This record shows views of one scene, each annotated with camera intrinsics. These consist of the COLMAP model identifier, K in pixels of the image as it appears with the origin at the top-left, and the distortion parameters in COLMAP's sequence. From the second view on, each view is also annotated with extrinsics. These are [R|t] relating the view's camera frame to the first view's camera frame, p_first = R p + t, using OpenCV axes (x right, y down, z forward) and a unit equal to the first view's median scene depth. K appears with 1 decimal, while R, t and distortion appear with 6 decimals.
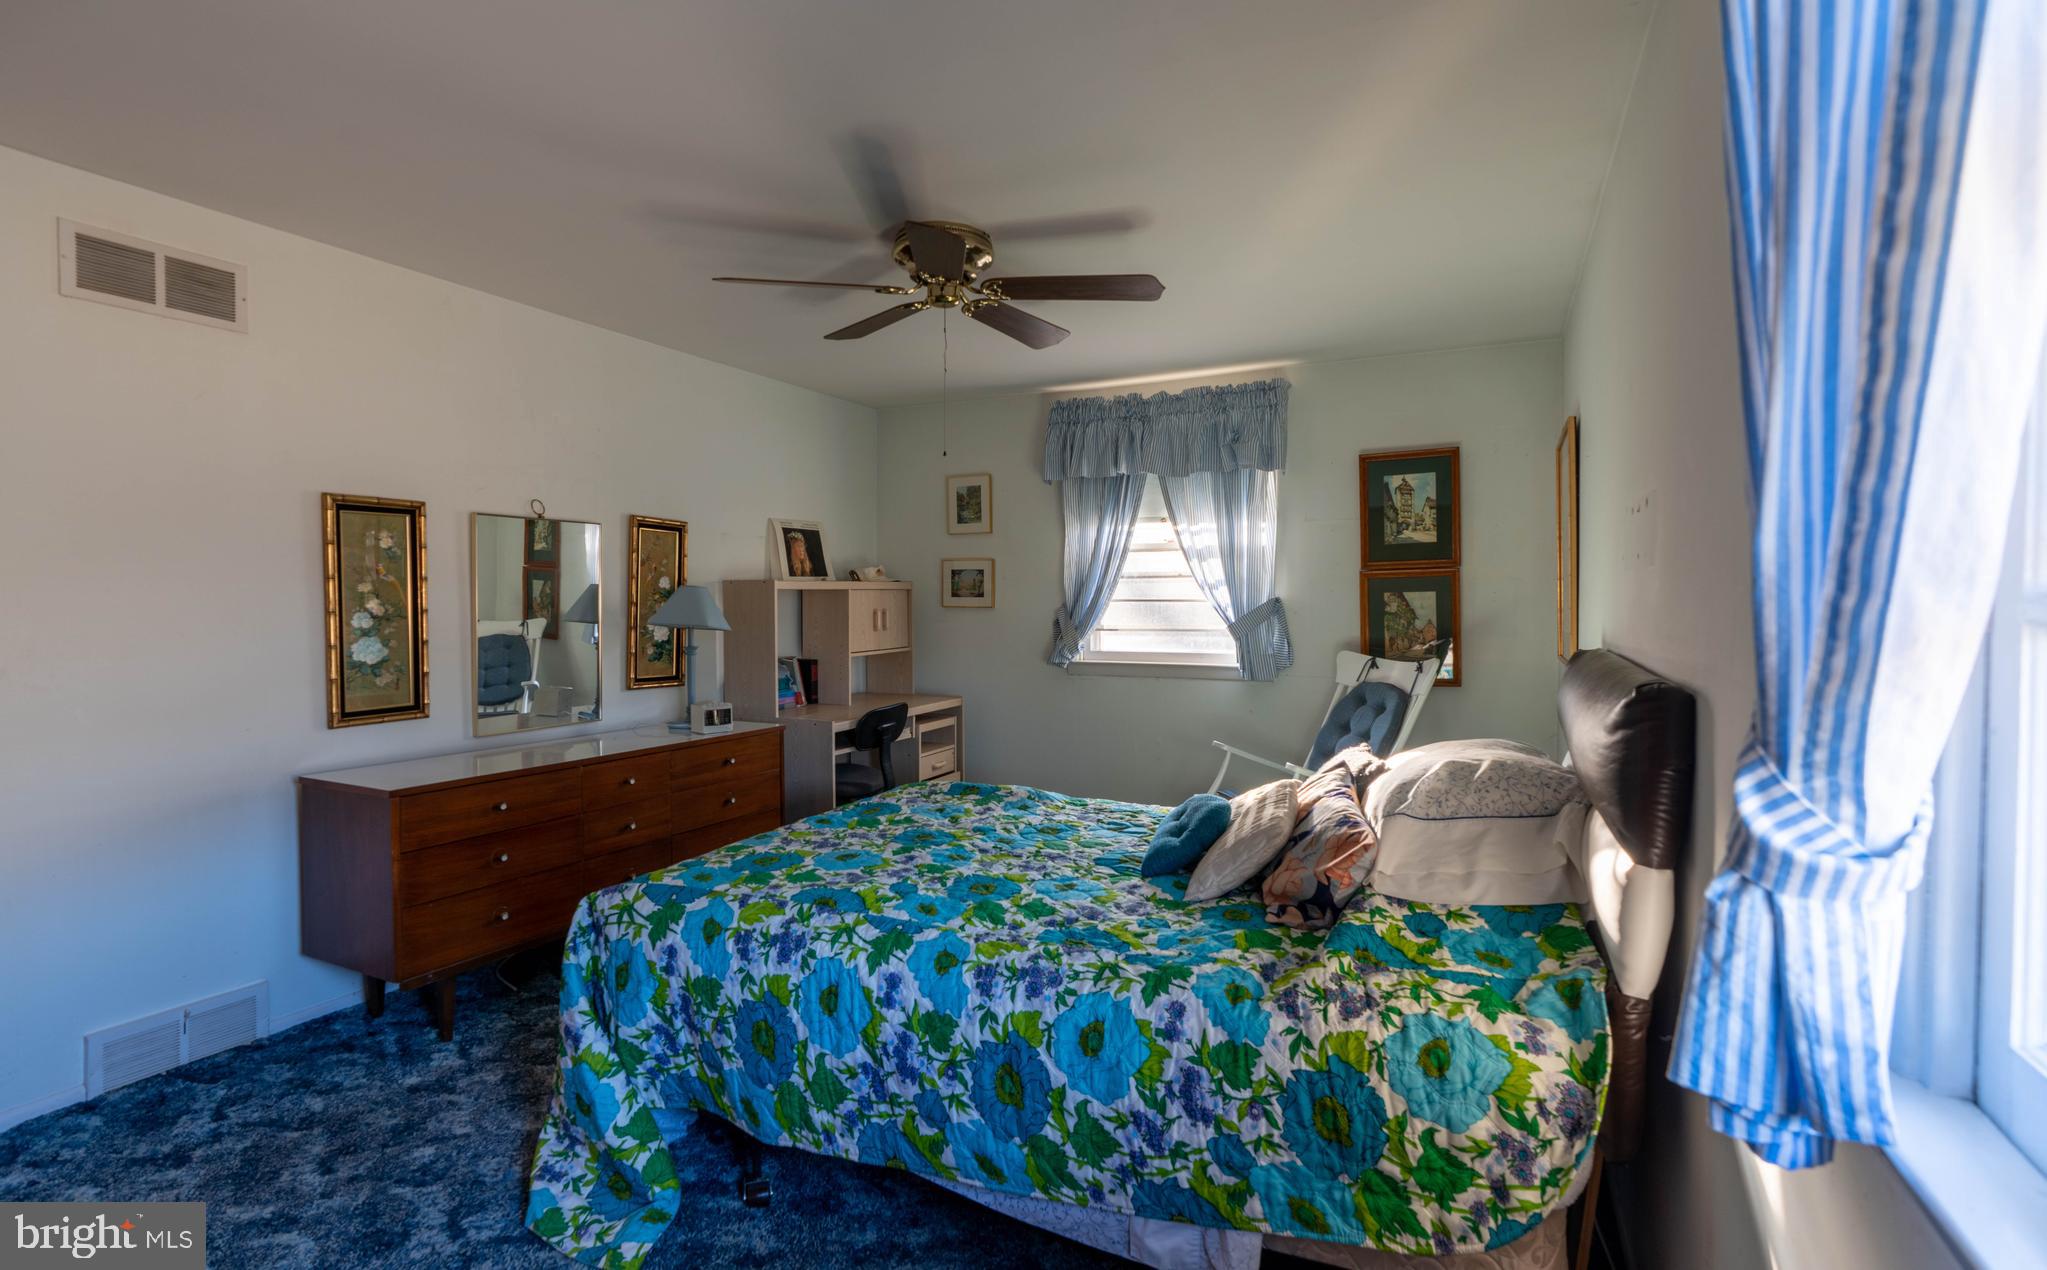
lens RADIAL K [[952.4, 0, 1023.5], [0, 952.4, 635.0], [0, 0, 1]] dist [-0.012567, 0.000615]
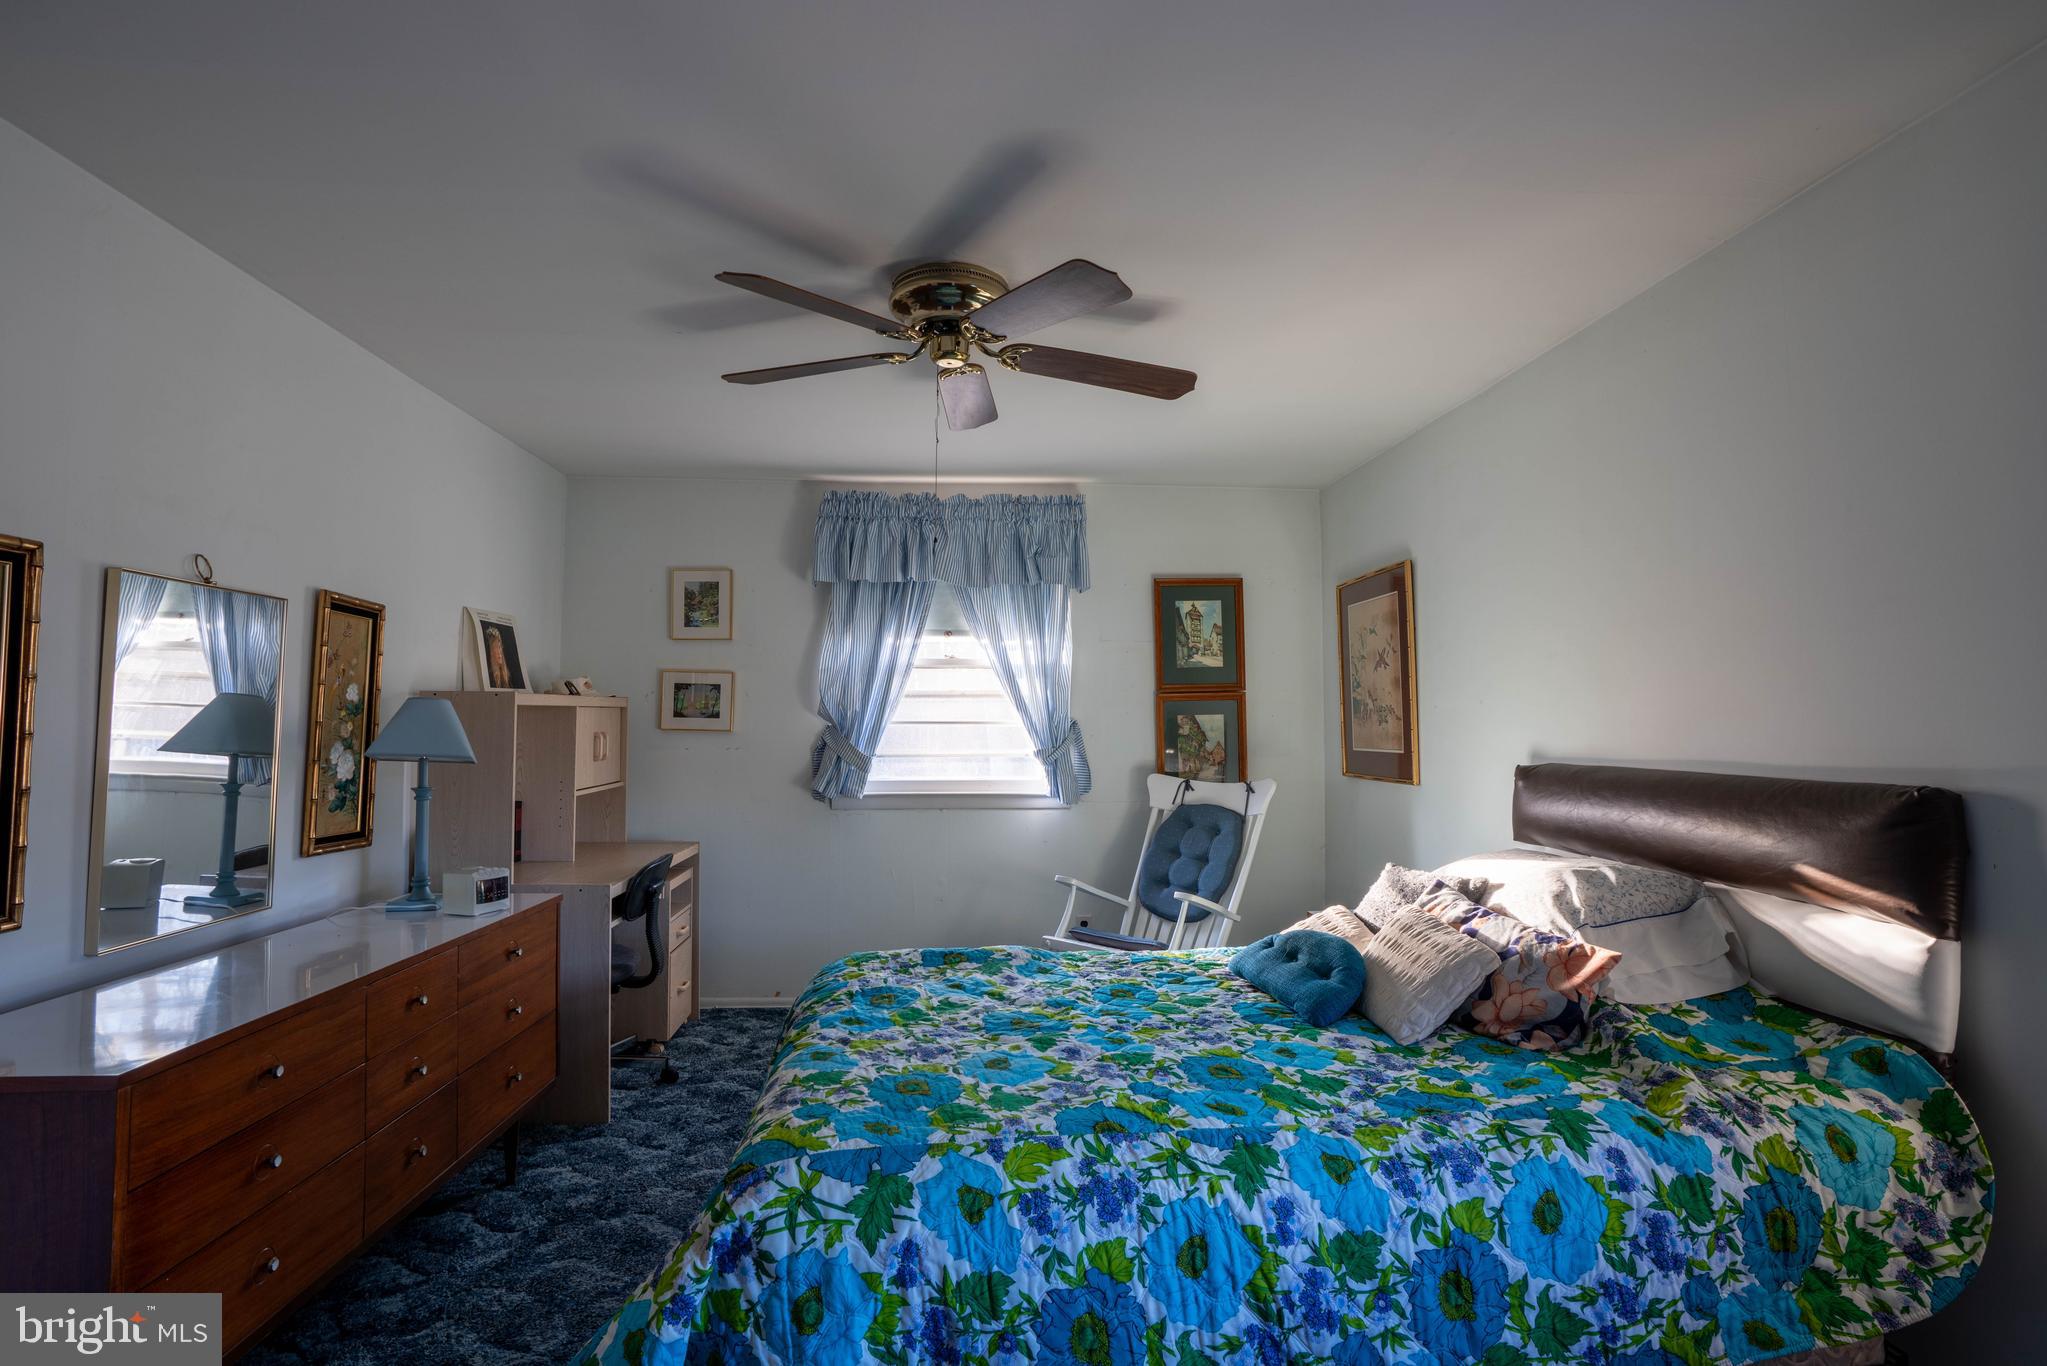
lens RADIAL K [[1011.6, 0, 1023.5], [0, 1011.6, 683.0], [0, 0, 1]] dist [-0.054081, 0.022063]
pose [[0.860746, 0.021887, 0.508564, -0.717402], [0.017319, 0.997238, -0.072231, -0.008807], [-0.508740, 0.070981, 0.857989, 0.365560]]
